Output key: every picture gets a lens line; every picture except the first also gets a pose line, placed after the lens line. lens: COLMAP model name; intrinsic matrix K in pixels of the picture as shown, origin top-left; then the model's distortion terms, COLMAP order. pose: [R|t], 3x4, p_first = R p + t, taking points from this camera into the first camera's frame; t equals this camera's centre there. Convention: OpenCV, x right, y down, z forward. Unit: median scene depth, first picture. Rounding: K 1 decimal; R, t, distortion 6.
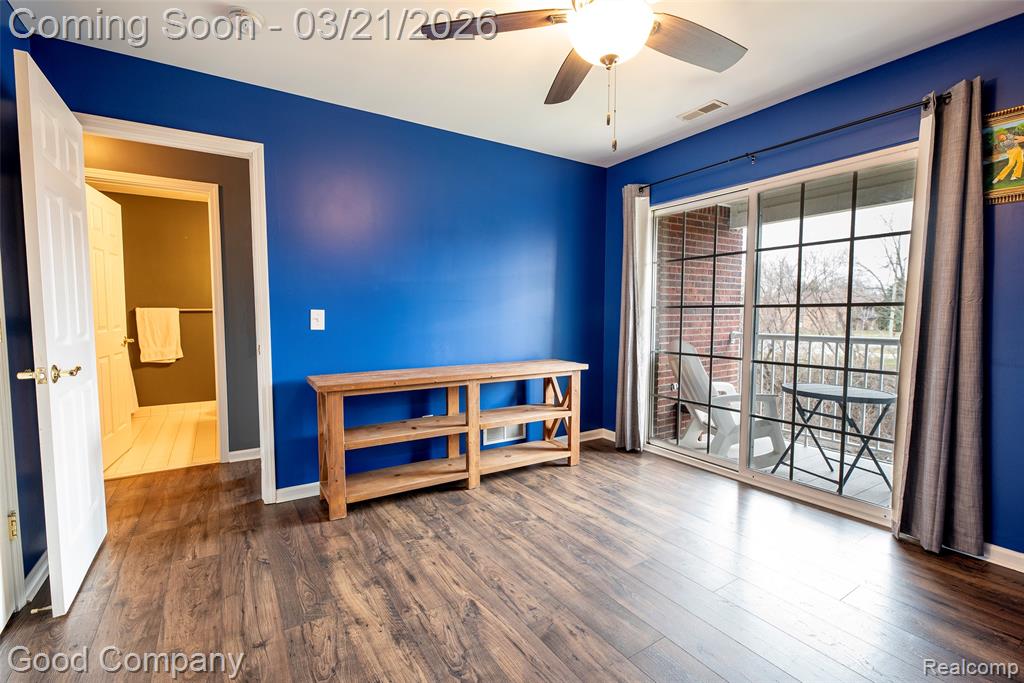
lens RADIAL K [[455.1, 0, 508.3], [0, 455.1, 342.7], [0, 0, 1]] dist [-0.001983, -0.000814]
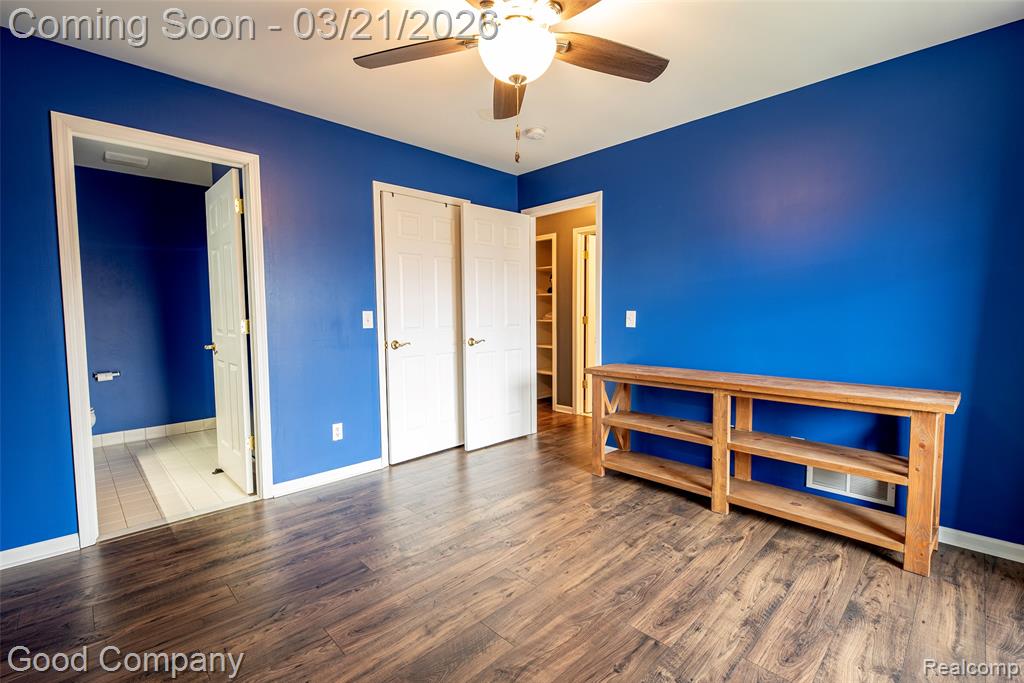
lens RADIAL K [[455.1, 0, 508.3], [0, 455.1, 342.7], [0, 0, 1]] dist [-0.001983, -0.000814]
pose [[0.195094, 0.061450, -0.978858, 0.767738], [-0.055976, 0.997106, 0.051439, -0.033694], [0.979186, 0.044757, 0.197969, 0.464944]]
